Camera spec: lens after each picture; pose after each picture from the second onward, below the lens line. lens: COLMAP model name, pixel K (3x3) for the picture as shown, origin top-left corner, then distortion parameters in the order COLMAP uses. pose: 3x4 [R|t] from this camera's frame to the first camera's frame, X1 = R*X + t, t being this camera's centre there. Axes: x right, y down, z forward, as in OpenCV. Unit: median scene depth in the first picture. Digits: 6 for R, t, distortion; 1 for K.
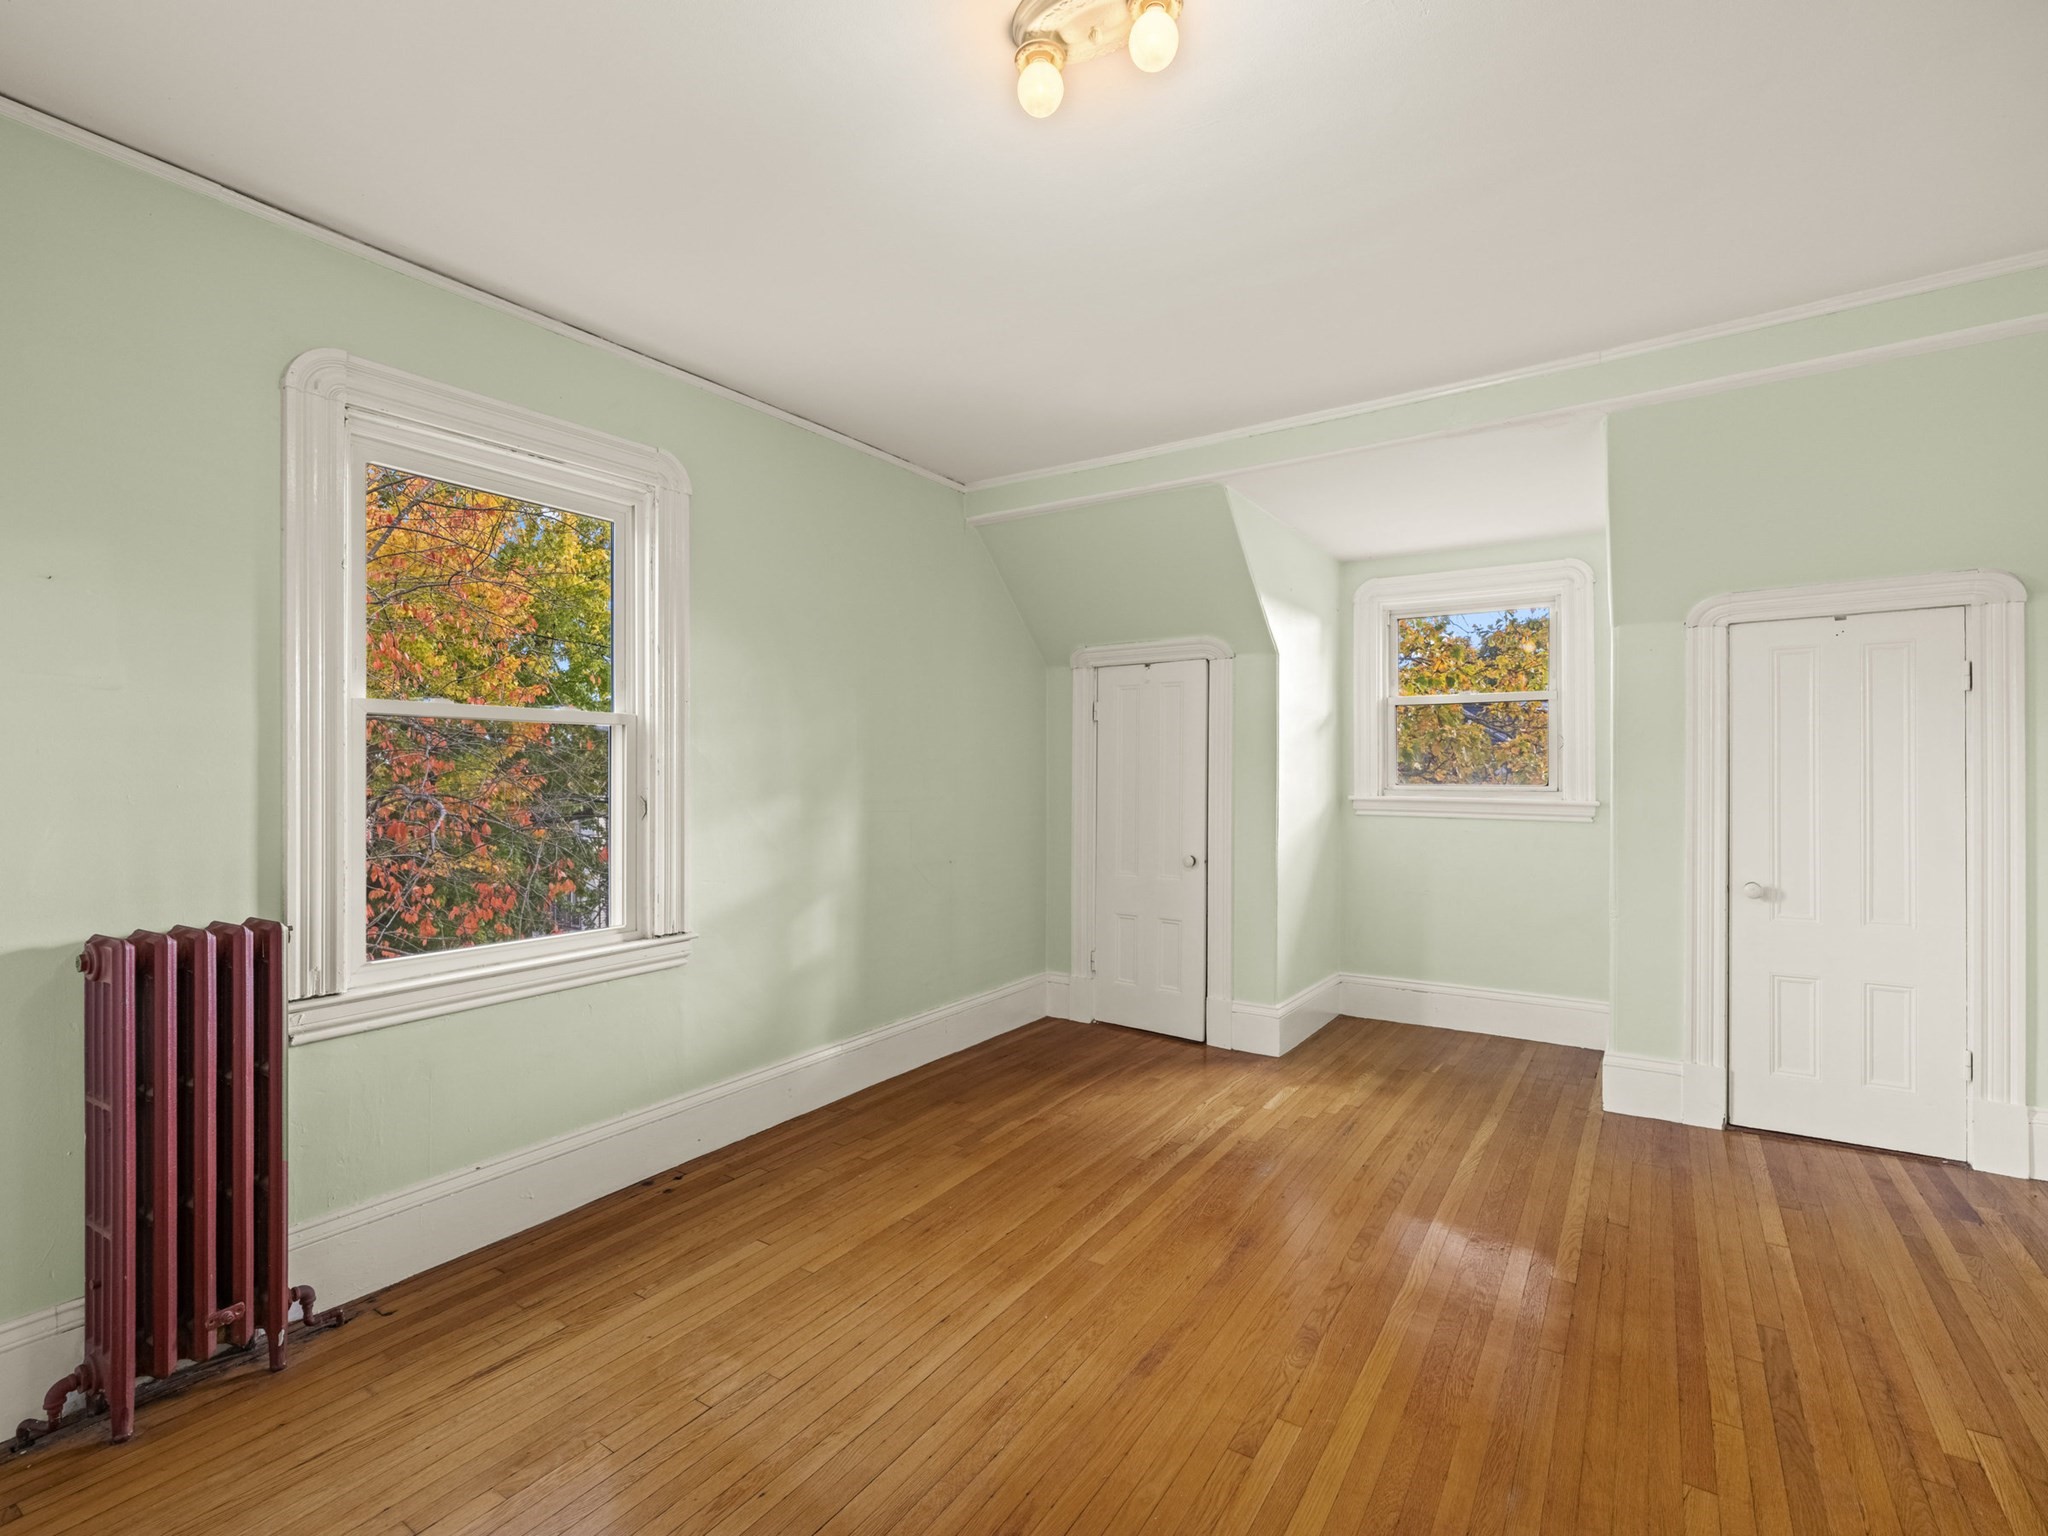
lens RADIAL K [[953.7, 0, 1024.4], [0, 953.7, 757.9], [0, 0, 1]] dist [-0.000637, 0.000994]
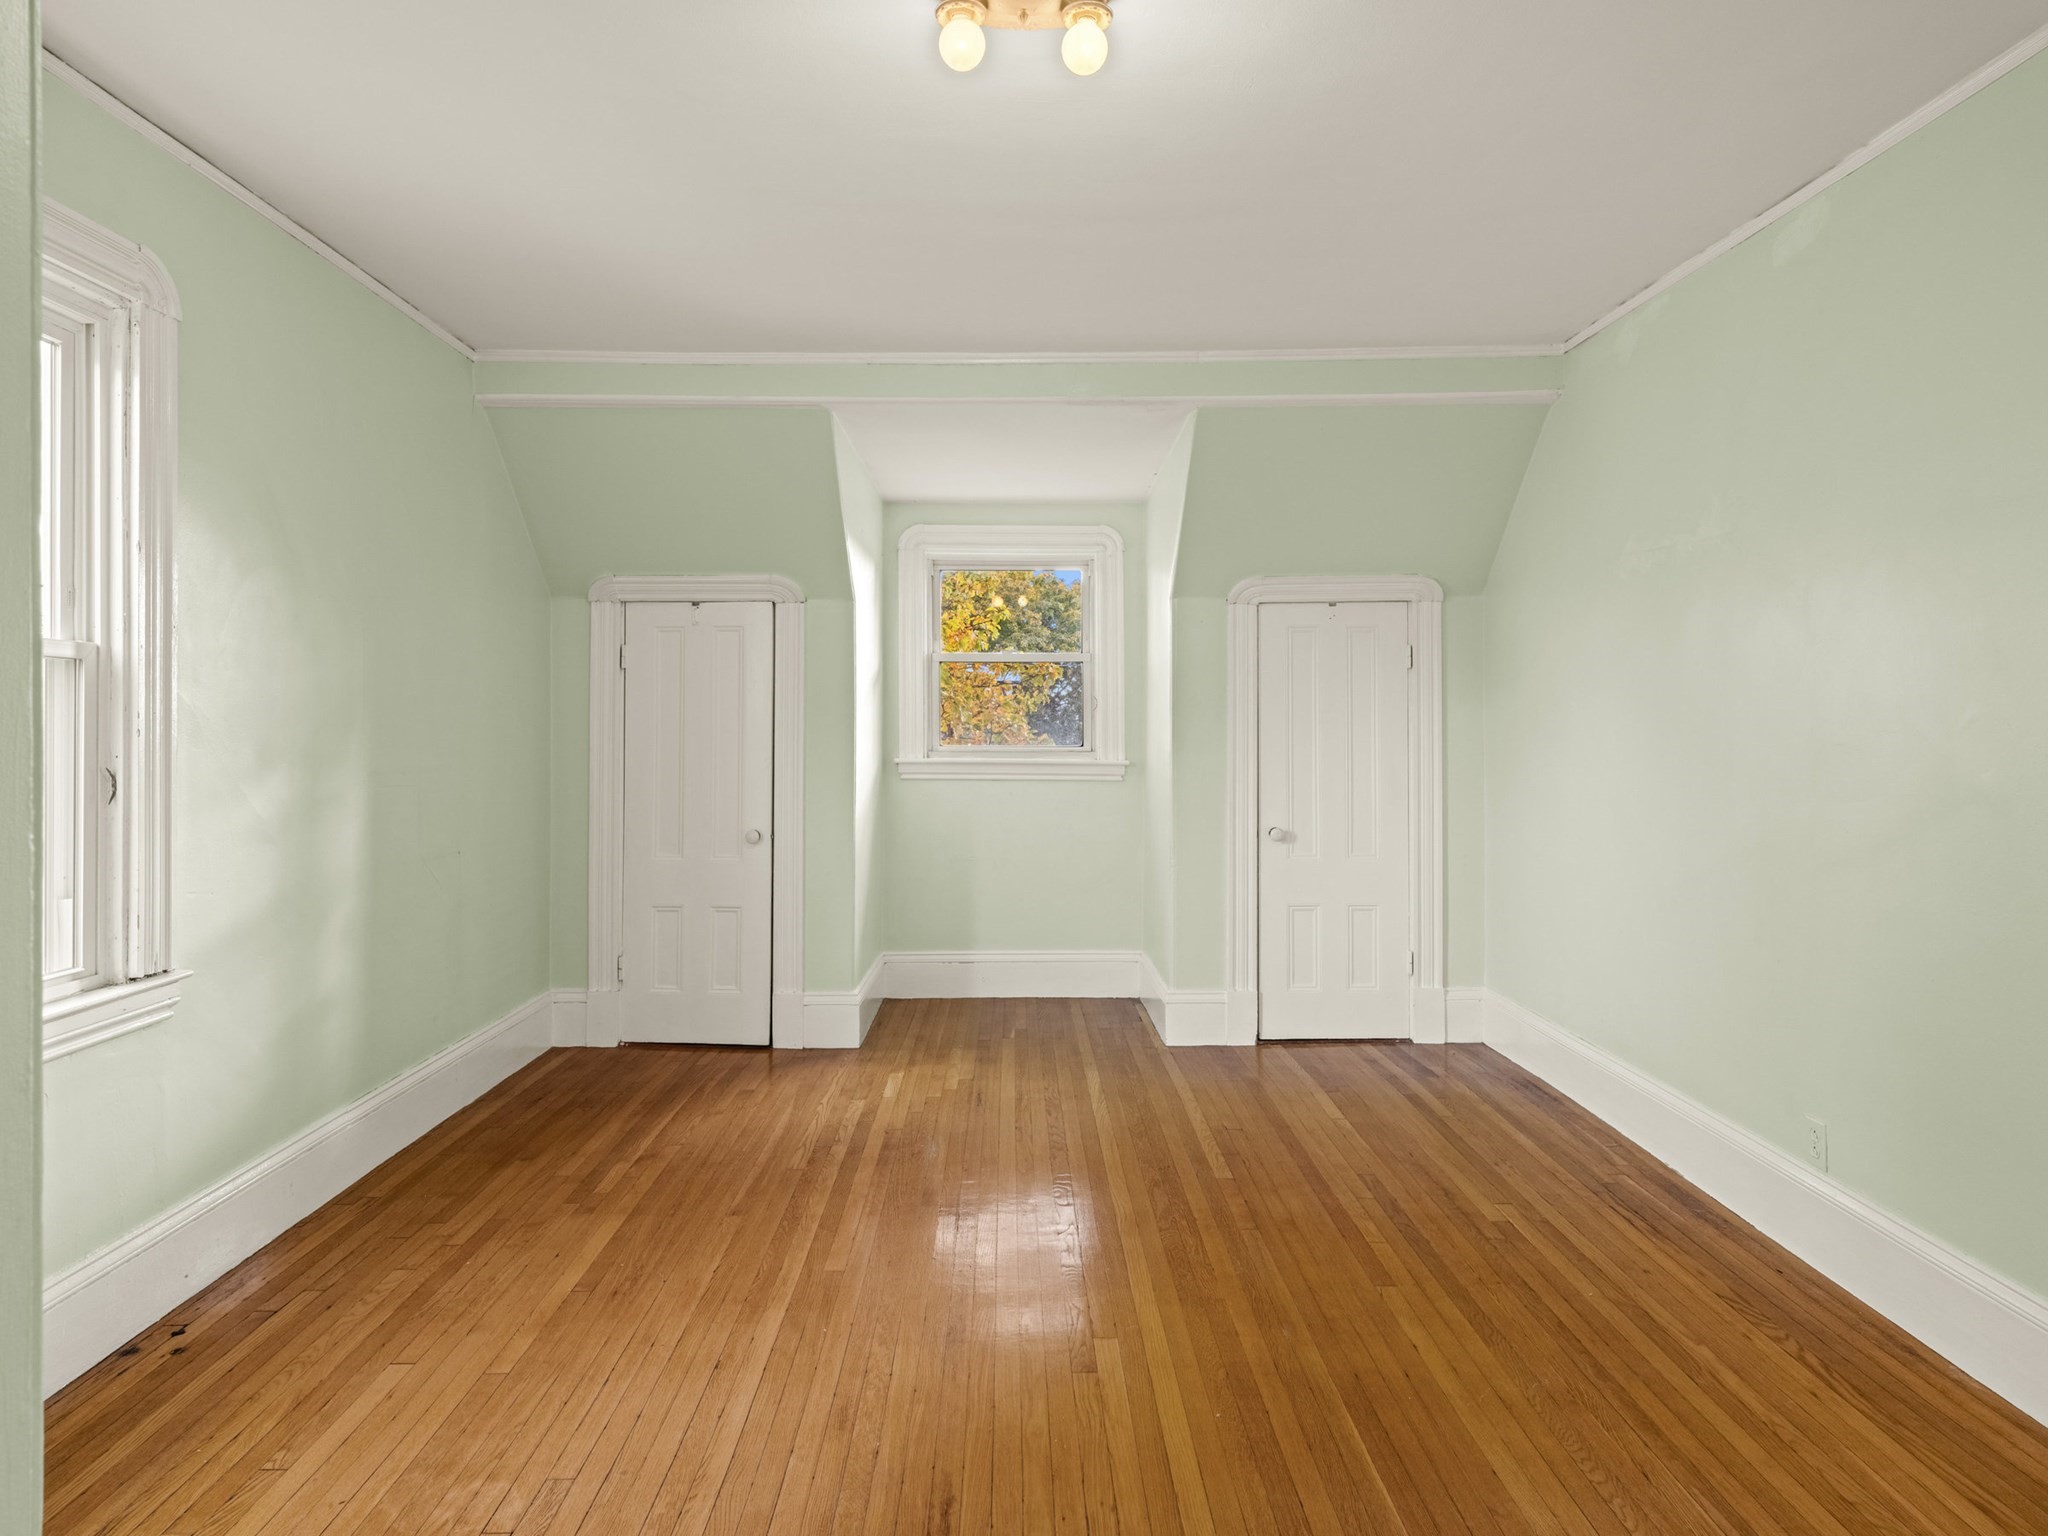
lens RADIAL K [[1206.8, 0, 1014.2], [0, 1206.8, 715.6], [0, 0, 1]] dist [0.015968, -0.008120]
pose [[0.829530, 0.007941, 0.558406, -0.323142], [-0.007808, 0.999966, -0.002622, 0.000959], [-0.558408, -0.002185, 0.829564, -0.040300]]
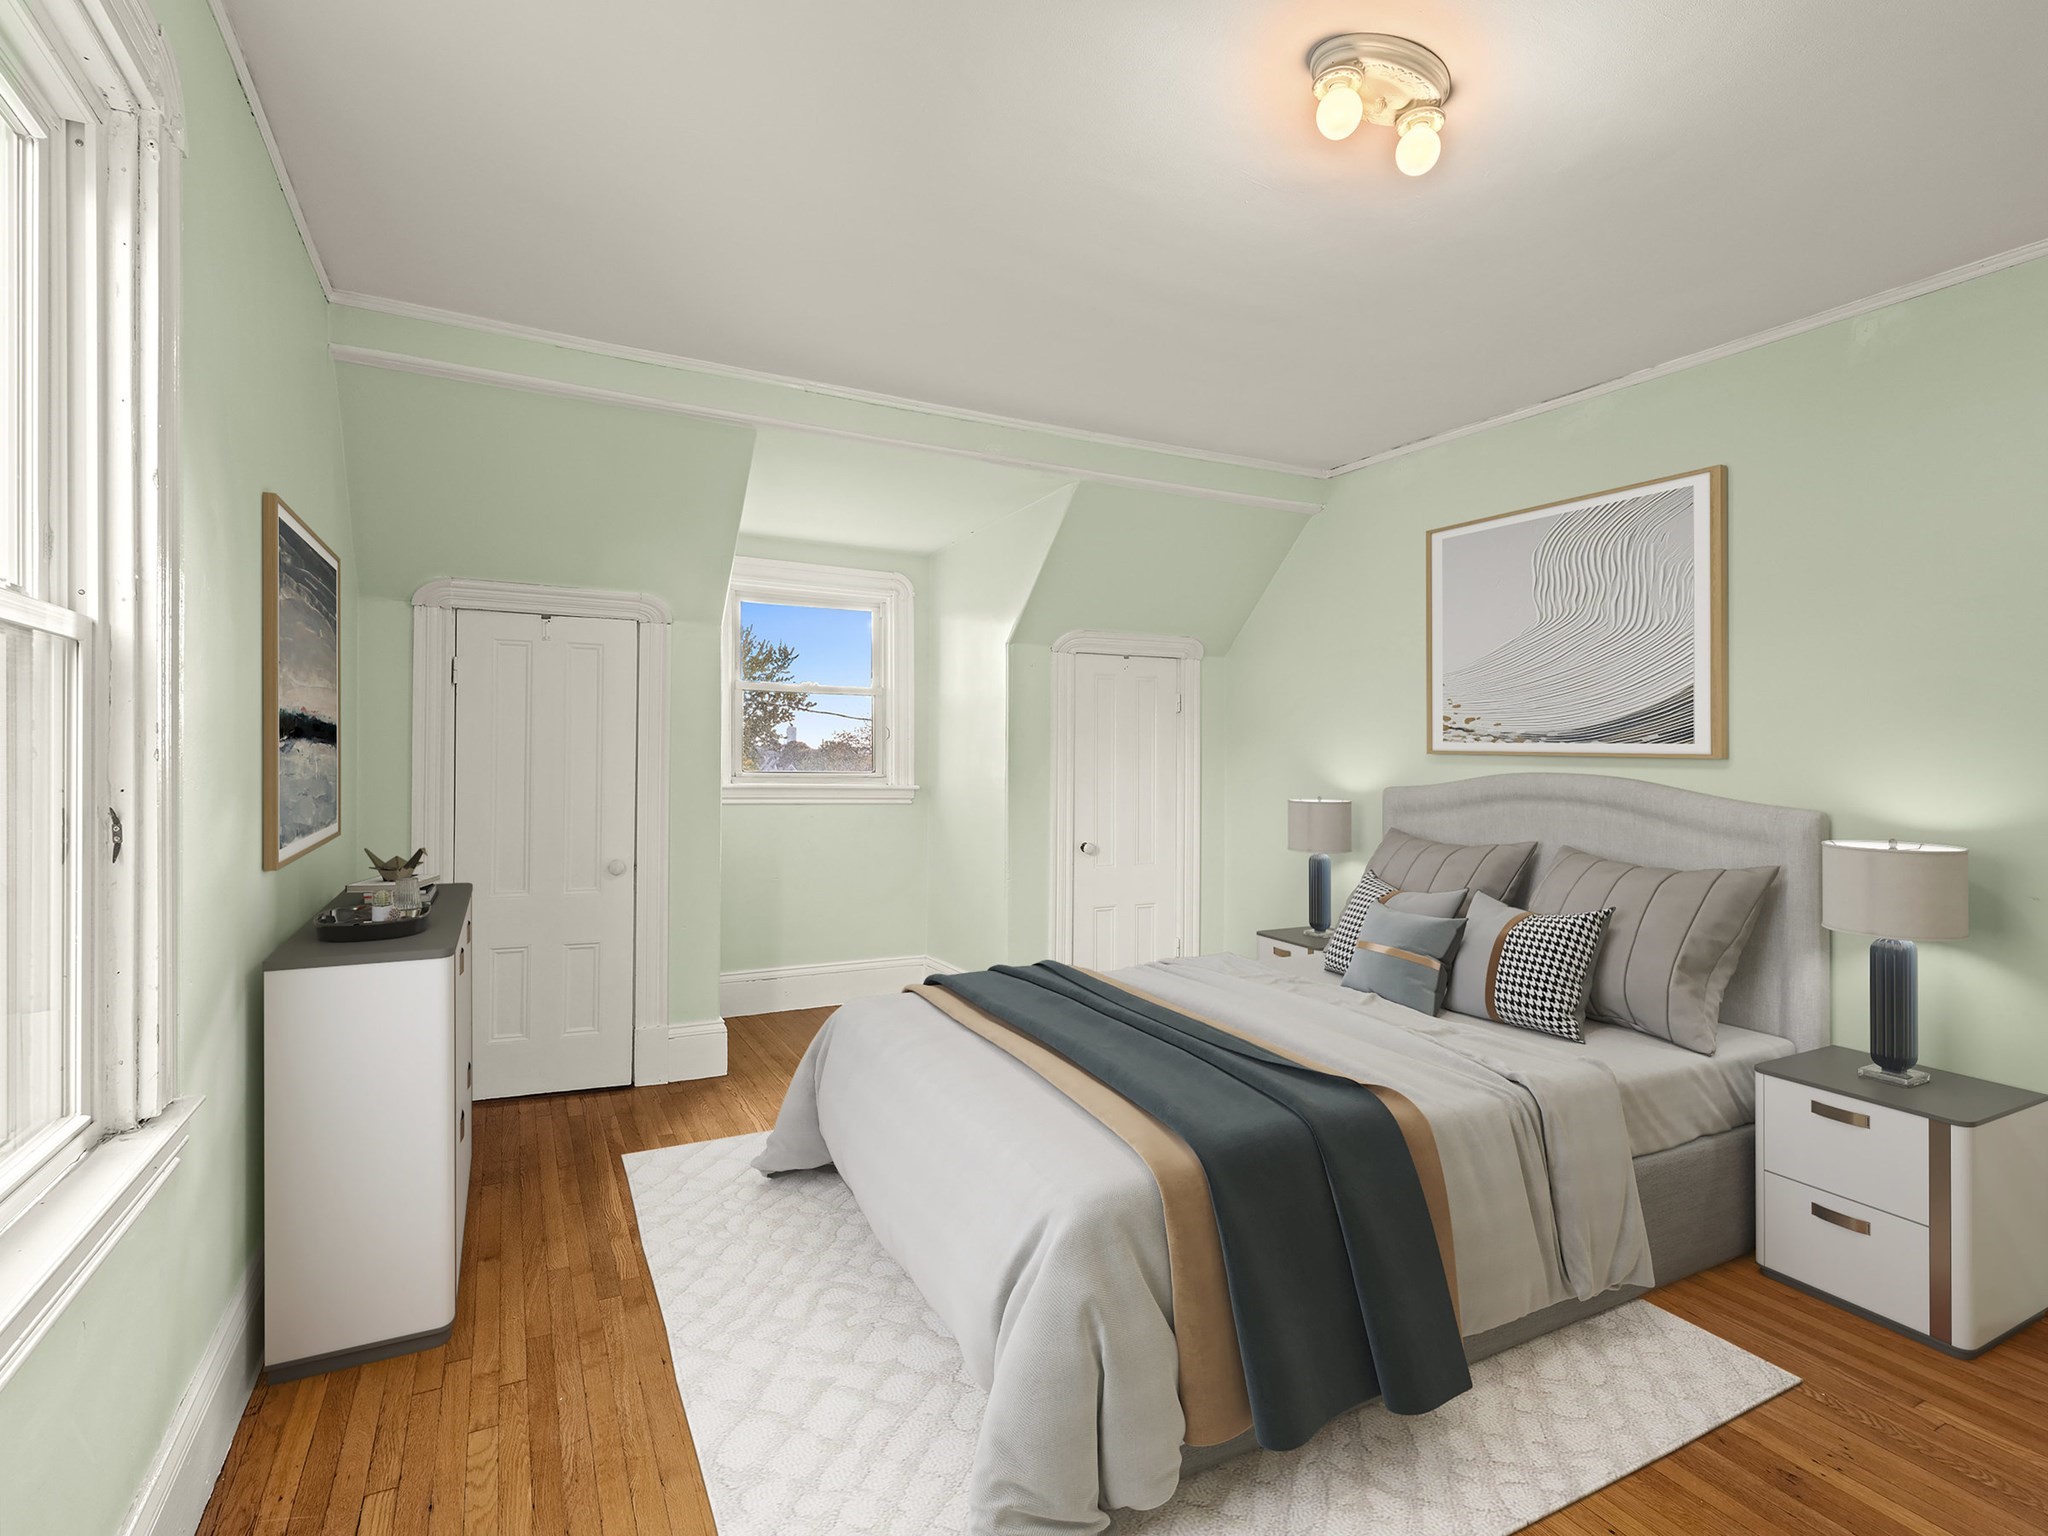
lens RADIAL K [[1007.4, 0, 1034.8], [0, 1007.4, 755.7], [0, 0, 1]] dist [-0.001176, 0.000278]
pose [[0.475341, 0.009938, 0.879745, -0.557640], [-0.023121, 0.999732, 0.001199, 0.005531], [-0.879498, -0.020910, 0.475444, 0.381821]]
